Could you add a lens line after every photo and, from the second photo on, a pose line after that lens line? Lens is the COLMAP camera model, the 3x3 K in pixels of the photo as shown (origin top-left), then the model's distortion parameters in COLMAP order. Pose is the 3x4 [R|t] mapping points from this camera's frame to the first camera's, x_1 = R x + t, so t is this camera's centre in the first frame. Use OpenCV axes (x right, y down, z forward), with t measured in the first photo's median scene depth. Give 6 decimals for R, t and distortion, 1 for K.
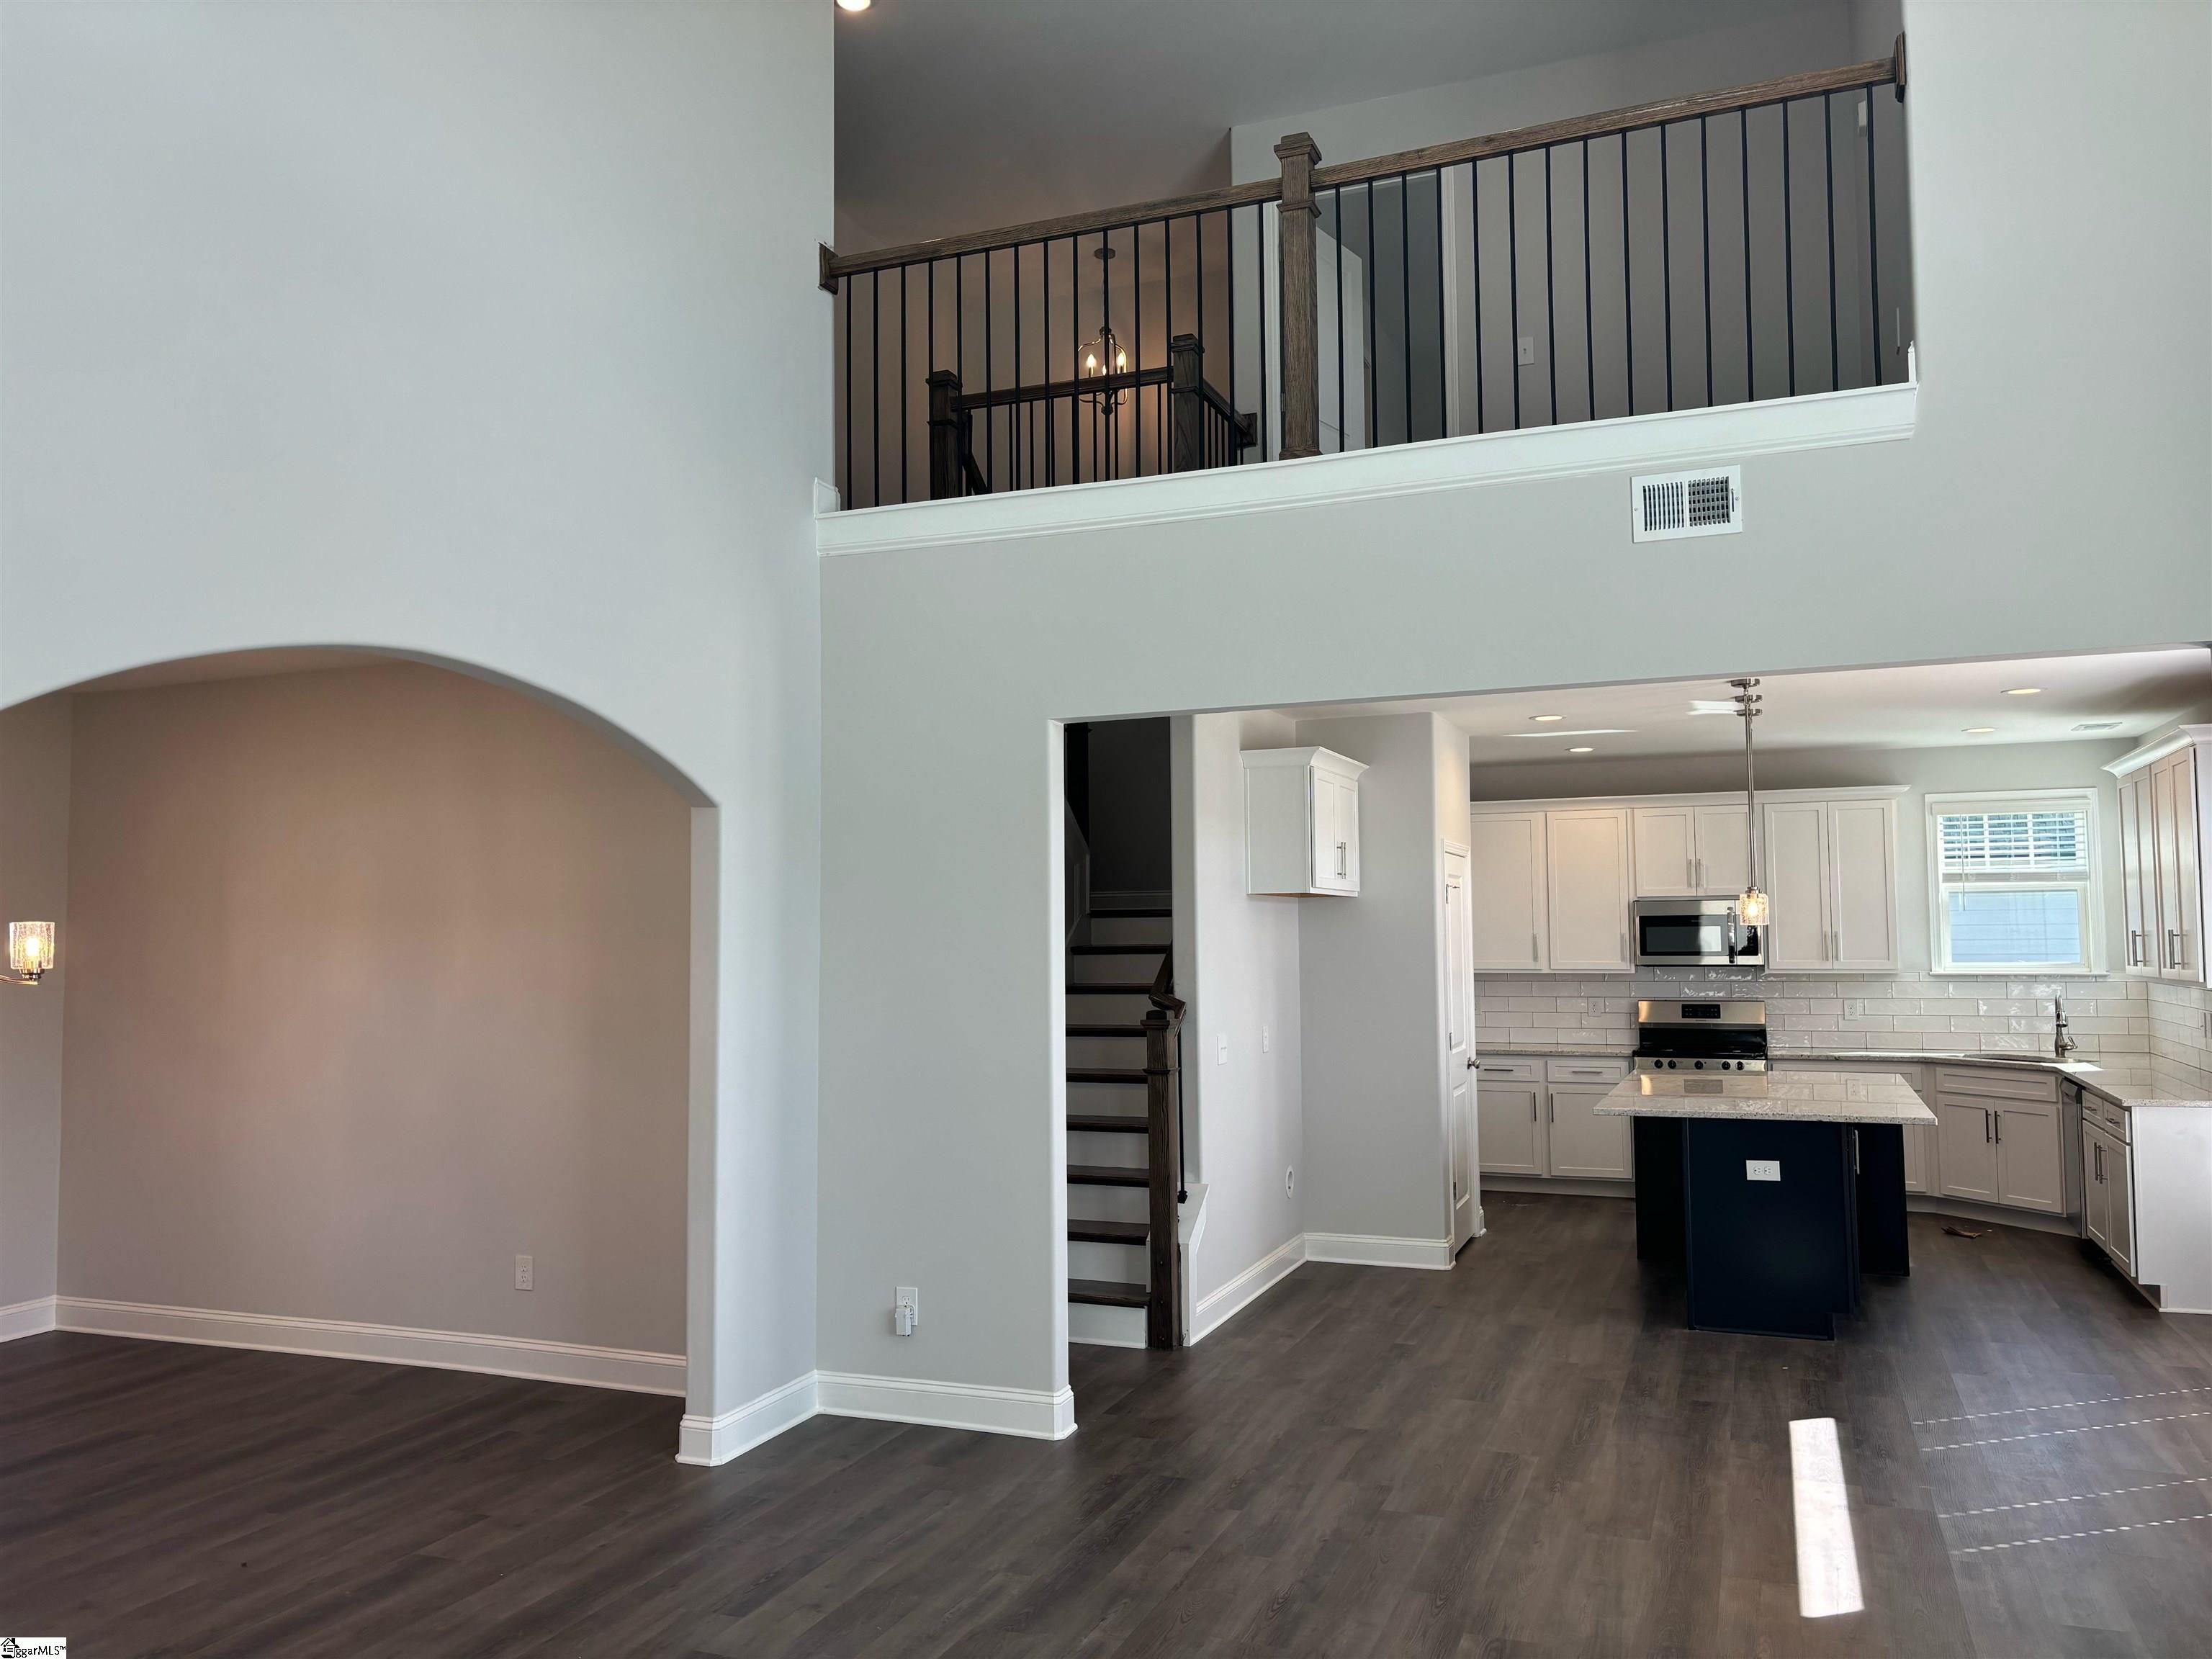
lens RADIAL K [[1654.0, 0, 1110.5], [0, 1654.0, 834.8], [0, 0, 1]] dist [0.046312, -0.046798]
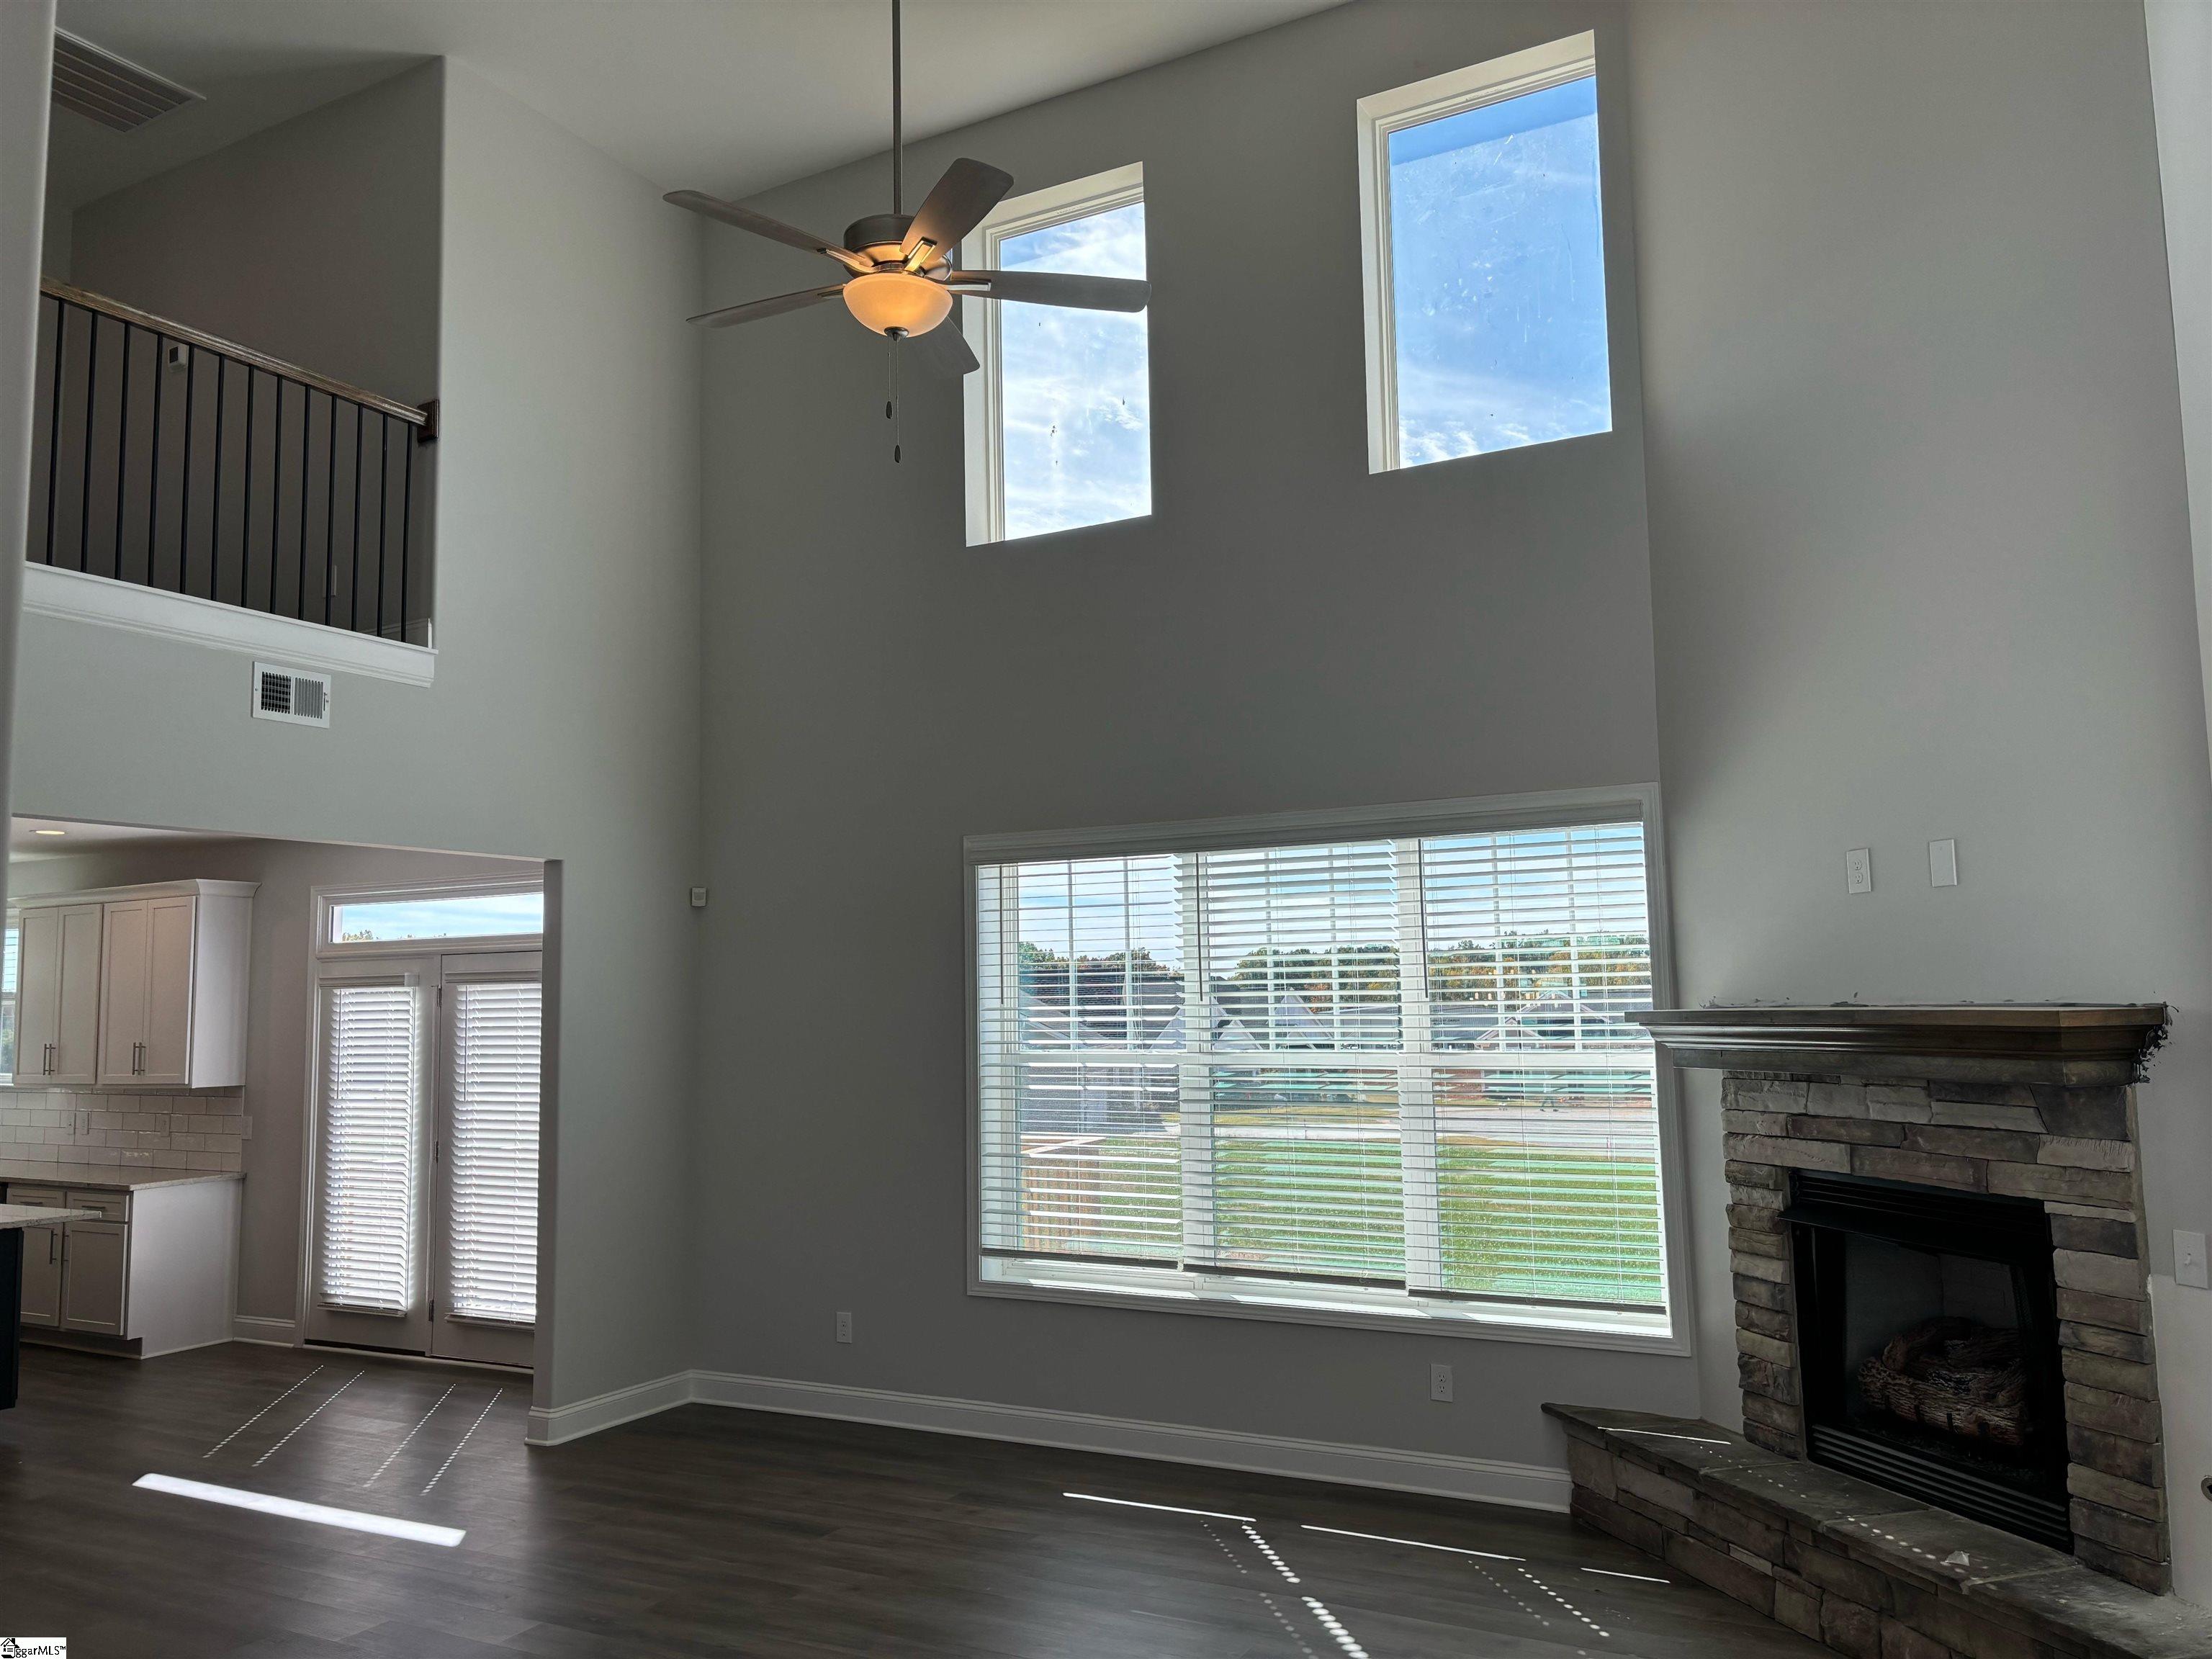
lens RADIAL K [[1654.0, 0, 1105.2], [0, 1654.0, 830.5], [0, 0, 1]] dist [0.046312, -0.046798]
pose [[0.117314, 0.107956, 0.987210, -0.374140], [-0.042717, 0.993702, -0.103590, 0.000249], [-0.992176, -0.030018, 0.121187, 0.124090]]
